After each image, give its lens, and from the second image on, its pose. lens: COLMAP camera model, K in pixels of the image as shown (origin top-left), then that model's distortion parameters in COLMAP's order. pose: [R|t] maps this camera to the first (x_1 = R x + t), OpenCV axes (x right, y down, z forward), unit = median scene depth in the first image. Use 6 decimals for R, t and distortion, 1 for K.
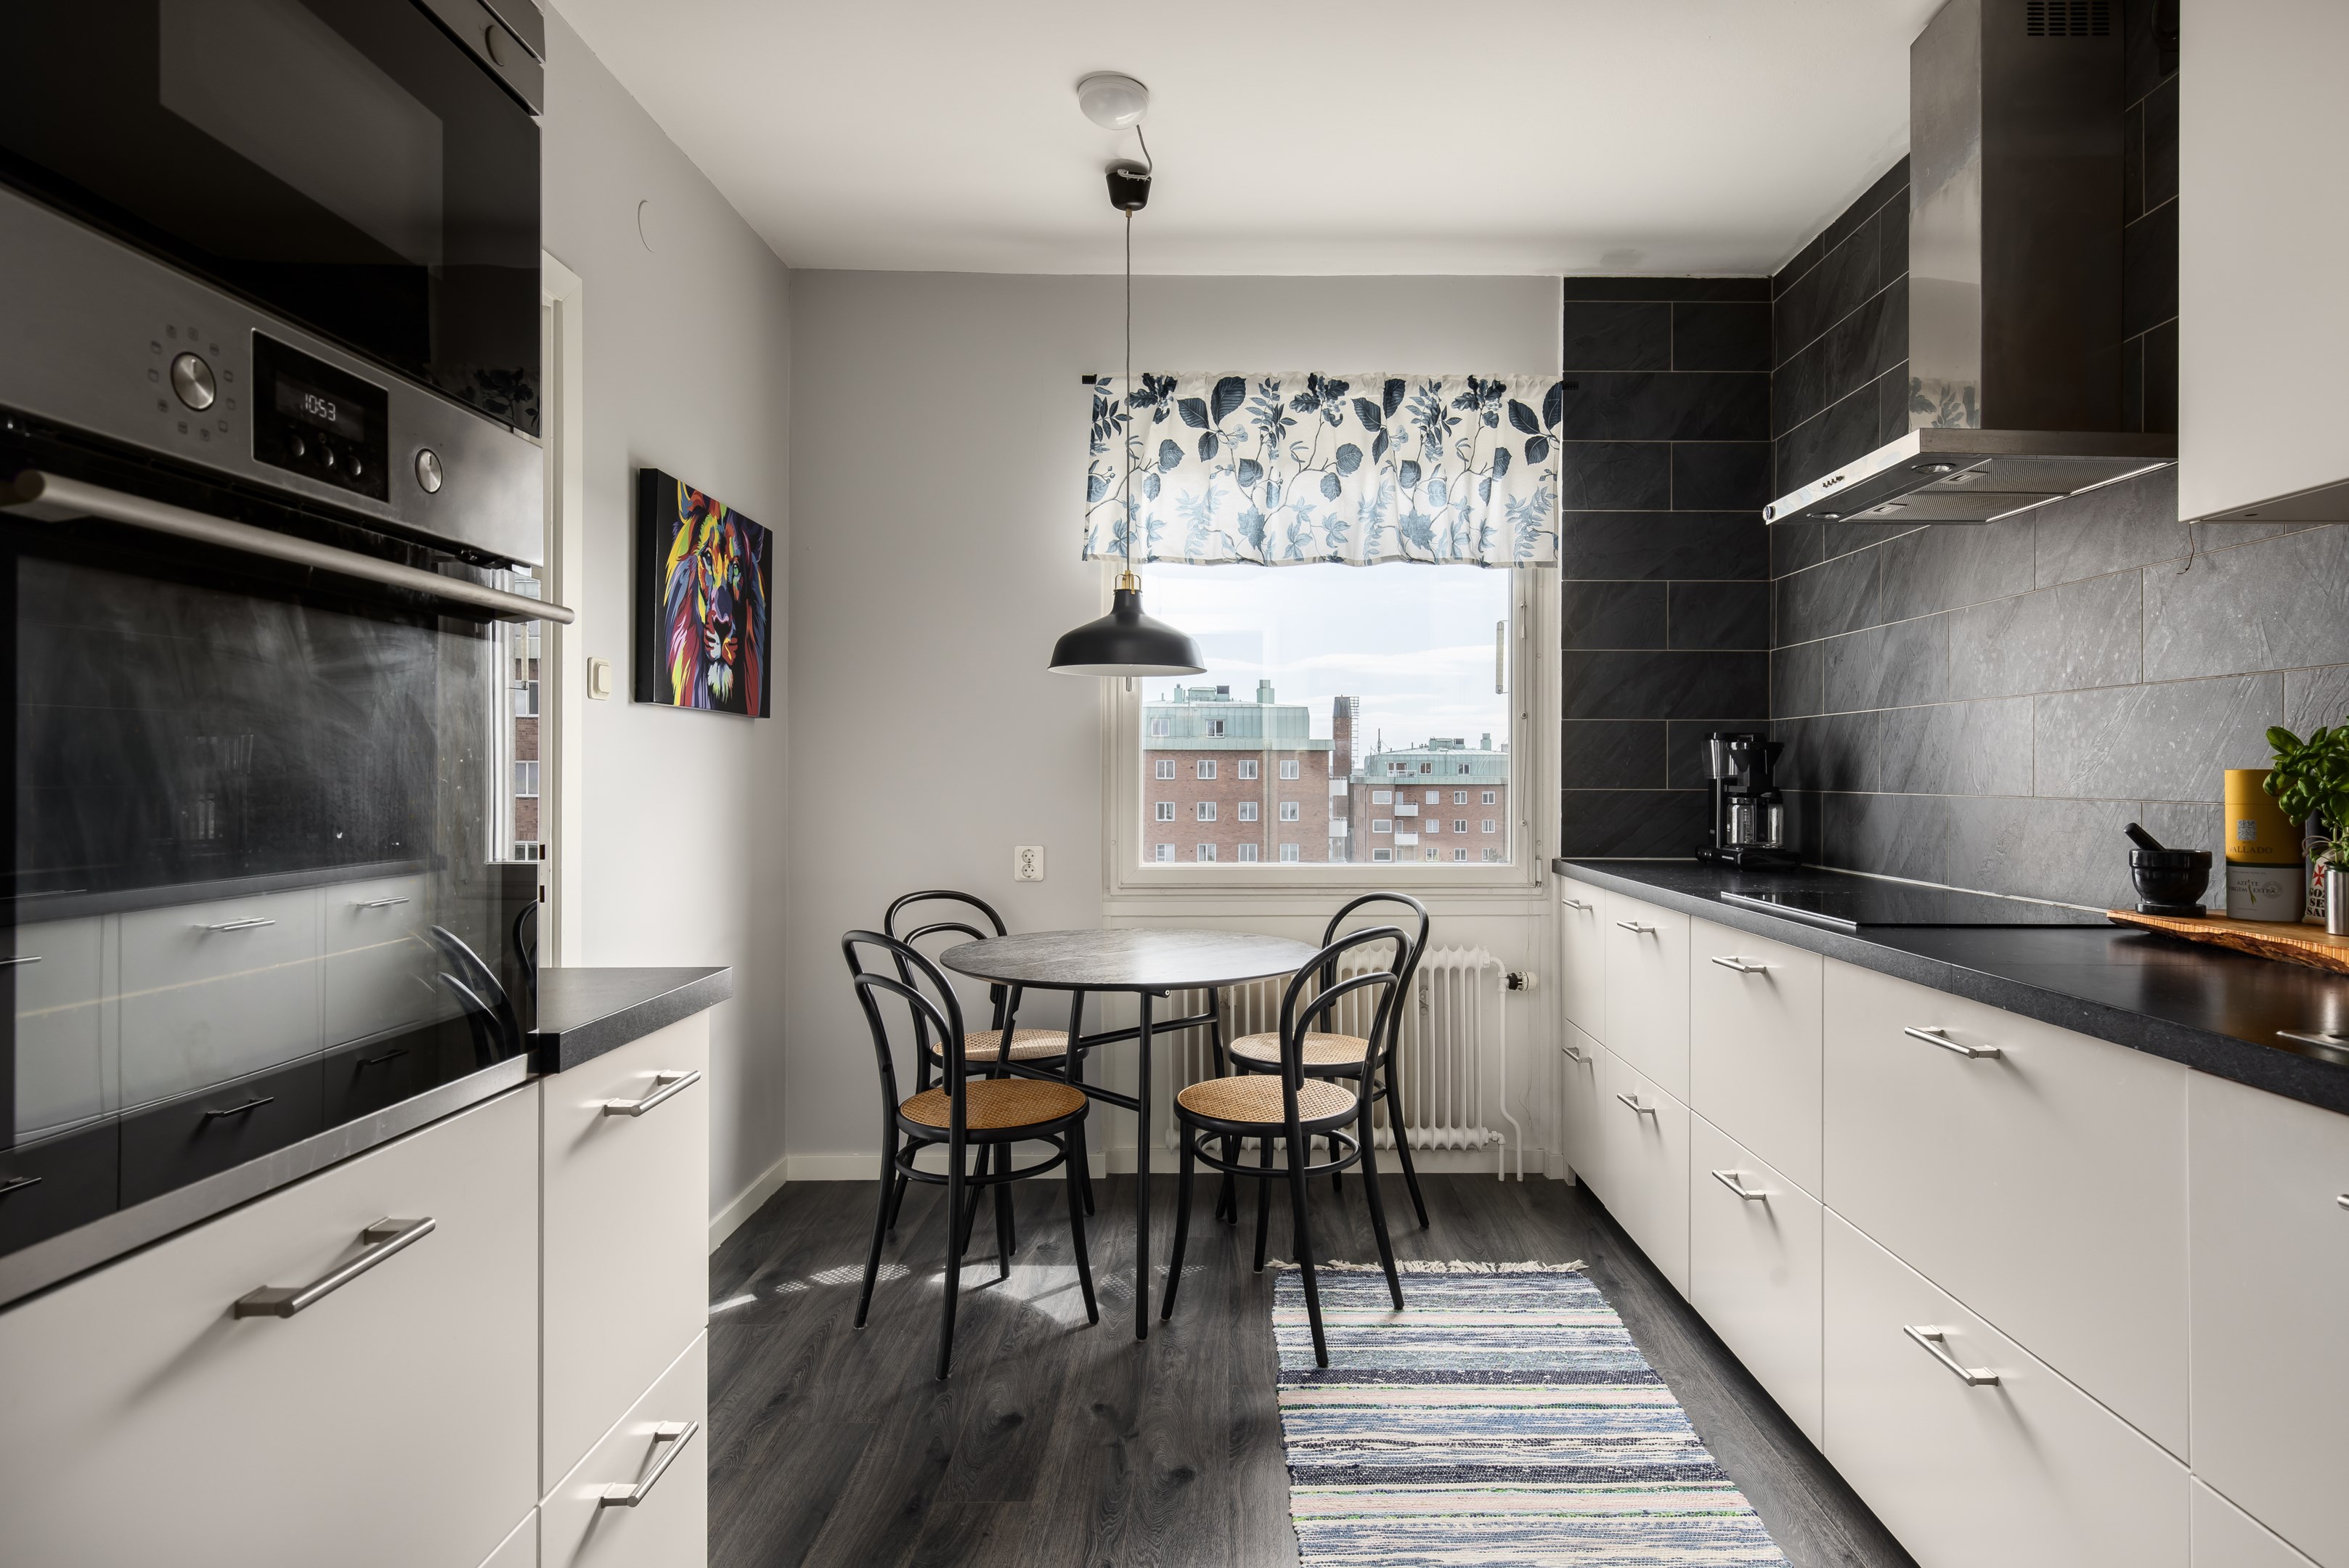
lens RADIAL K [[1295.7, 0, 1185.1], [0, 1295.7, 776.3], [0, 0, 1]] dist [0.017884, -0.007610]
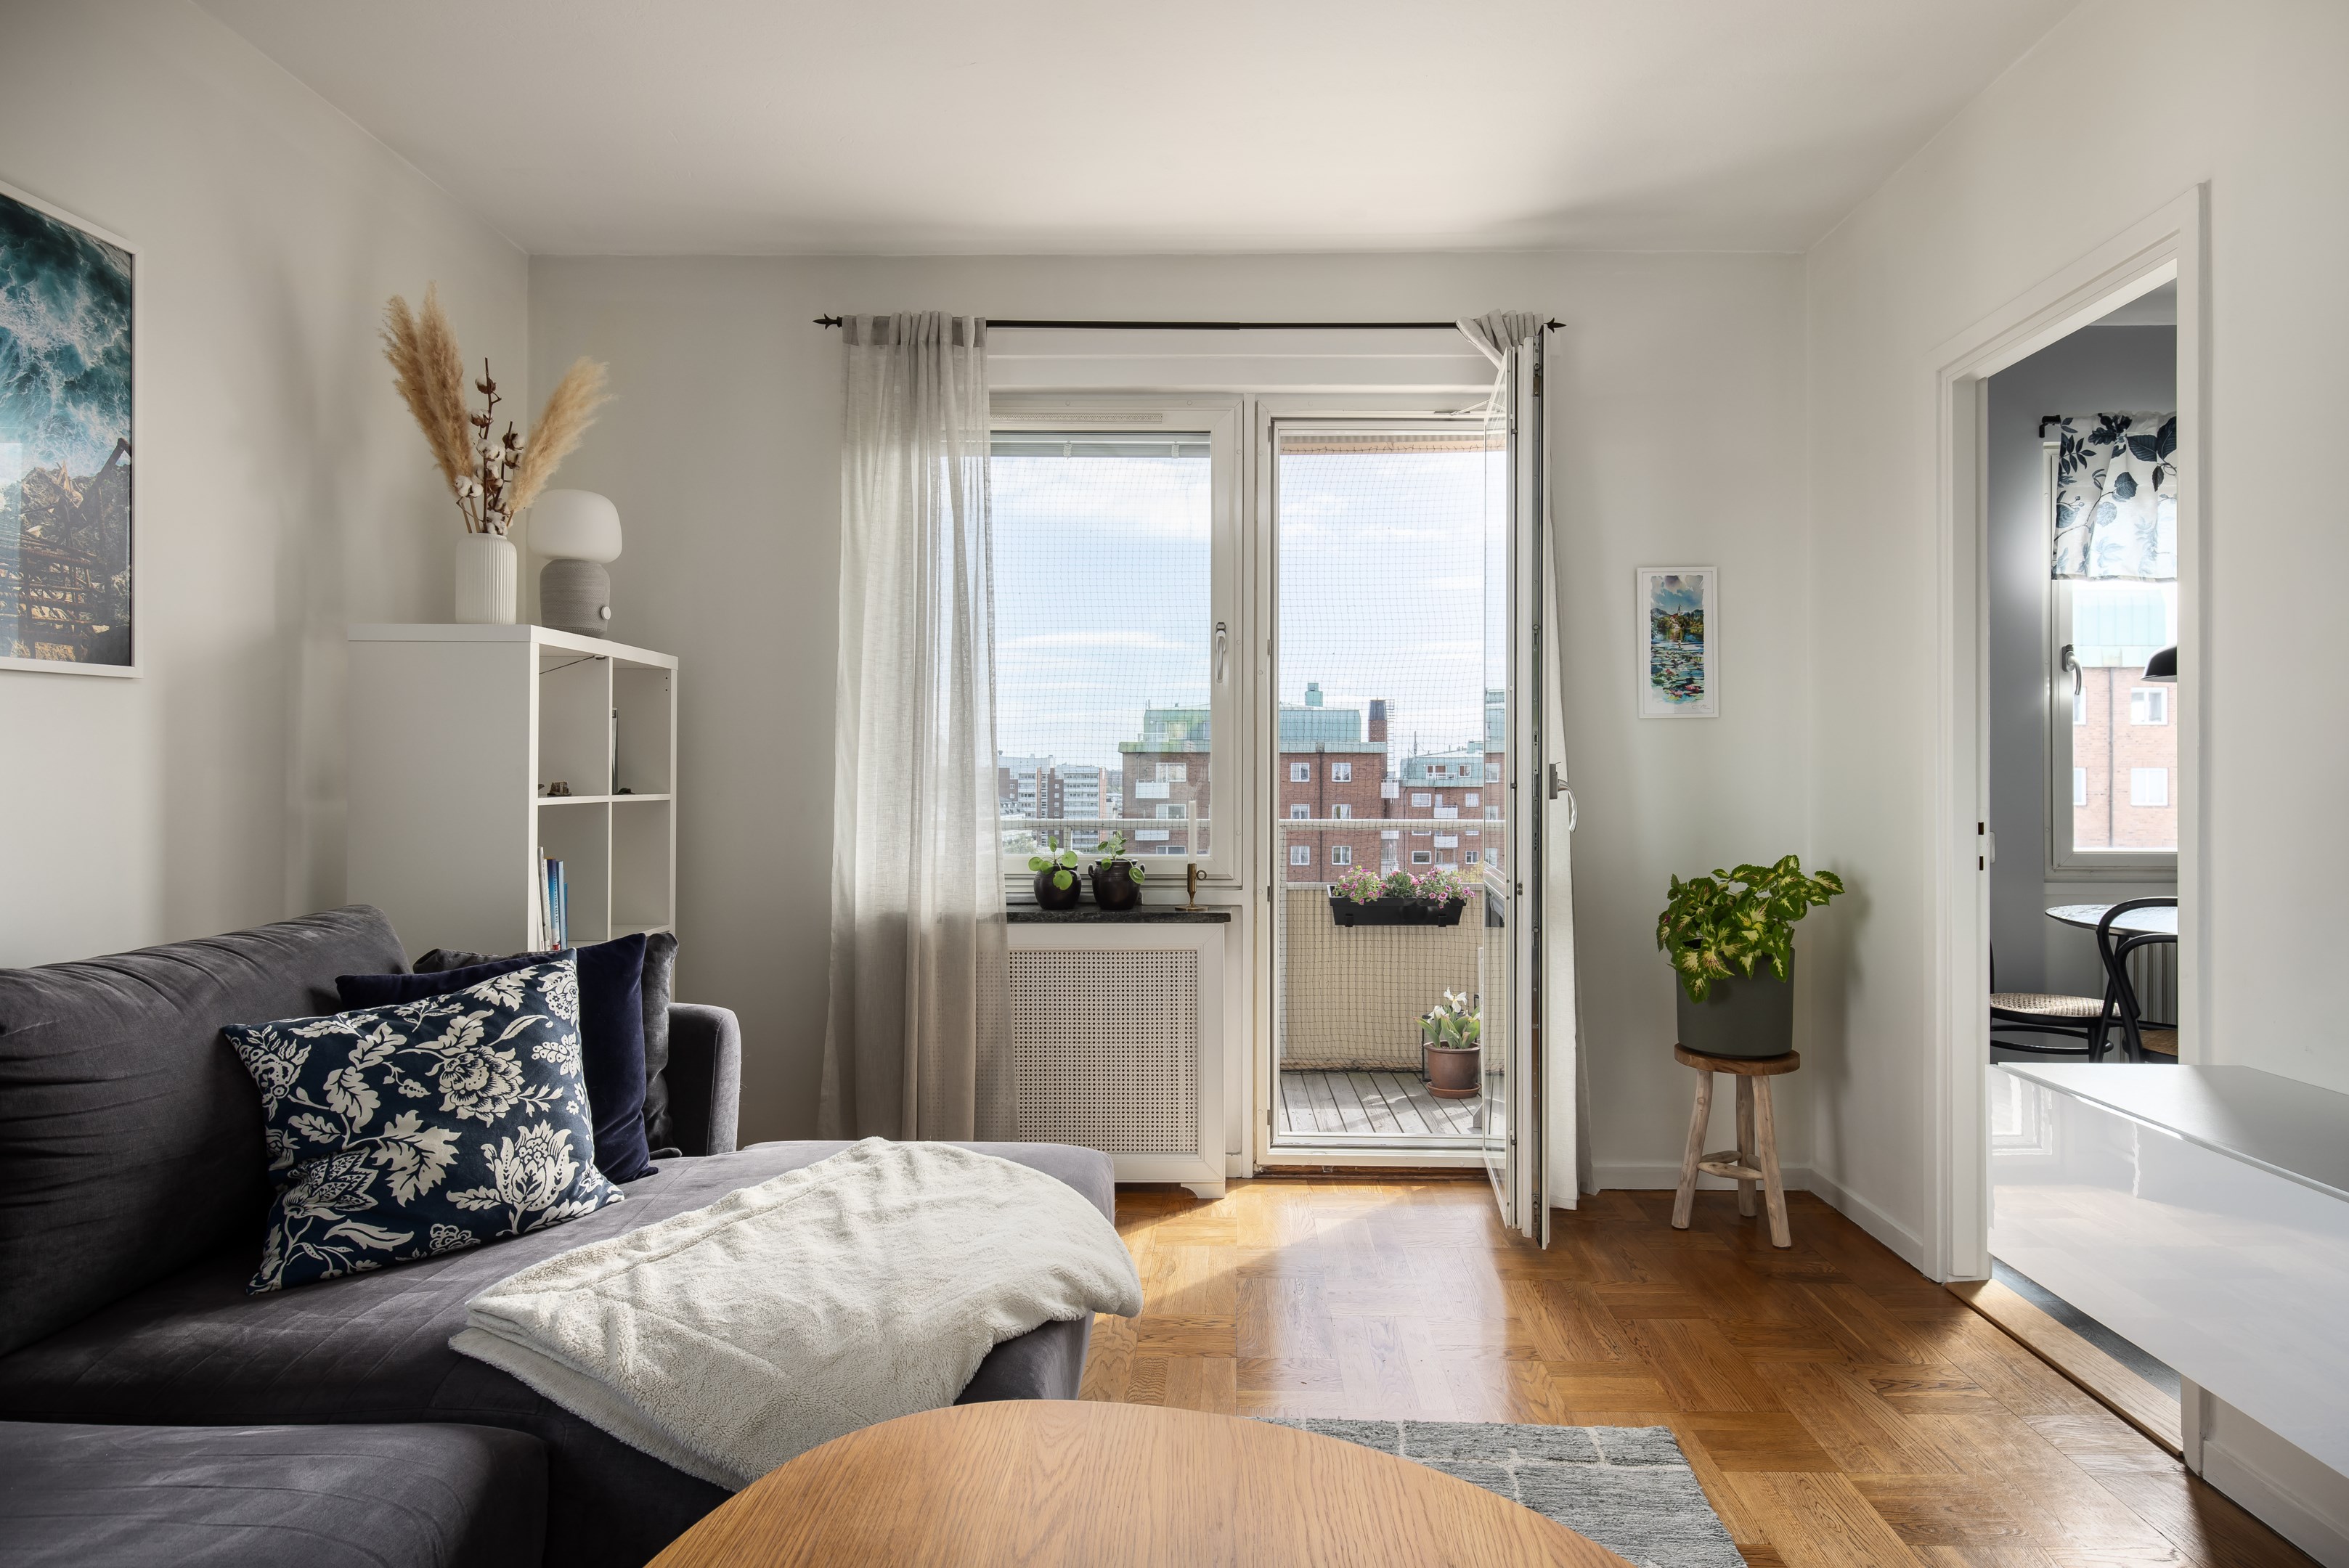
lens RADIAL K [[1295.7, 0, 1192.7], [0, 1295.7, 771.1], [0, 0, 1]] dist [0.017884, -0.007610]
pose [[0.999984, 0.001355, -0.005460, -0.818416], [-0.001388, 0.999981, -0.006086, 0.009003], [0.005452, 0.006094, 0.999967, -0.140780]]
